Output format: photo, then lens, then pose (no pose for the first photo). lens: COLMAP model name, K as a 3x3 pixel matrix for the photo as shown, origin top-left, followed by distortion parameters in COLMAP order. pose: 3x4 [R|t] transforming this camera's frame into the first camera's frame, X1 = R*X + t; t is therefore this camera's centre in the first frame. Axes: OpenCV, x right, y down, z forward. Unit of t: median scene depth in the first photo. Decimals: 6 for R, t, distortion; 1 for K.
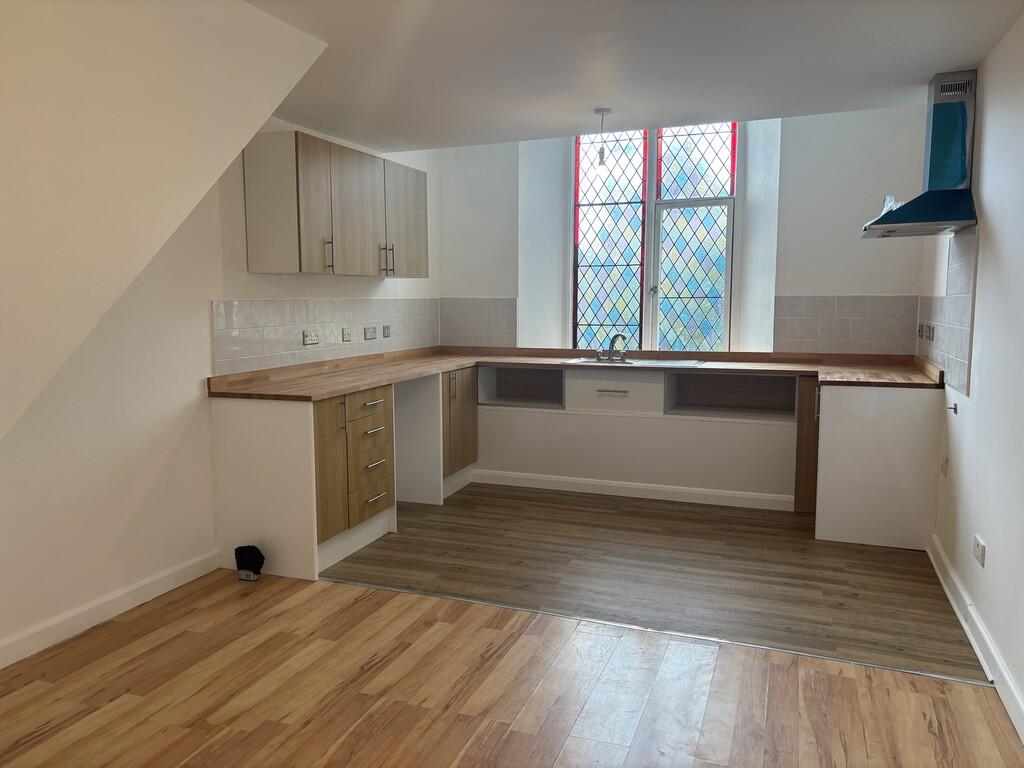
lens RADIAL K [[769.0, 0, 513.8], [0, 769.0, 381.0], [0, 0, 1]] dist [0.034463, -0.027937]
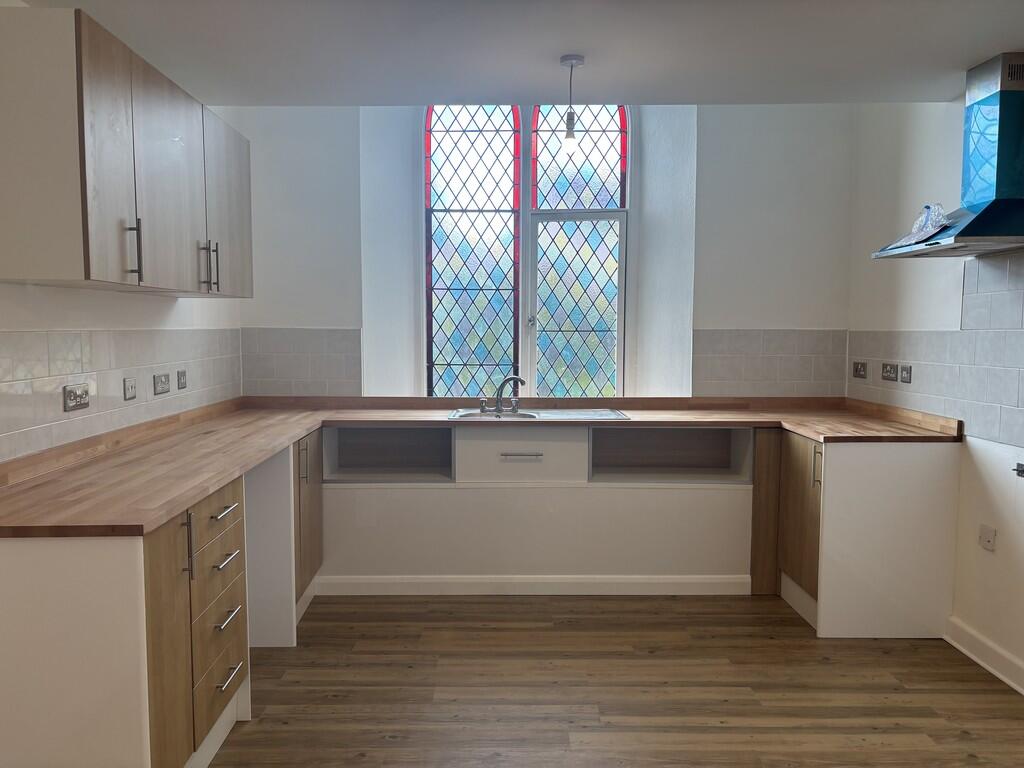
lens RADIAL K [[769.0, 0, 505.9], [0, 769.0, 386.8], [0, 0, 1]] dist [0.034463, -0.027937]
pose [[0.930479, -0.021685, 0.365704, -0.164331], [0.034008, 0.999049, -0.027289, -0.034680], [-0.364764, 0.037829, 0.930331, 0.324799]]
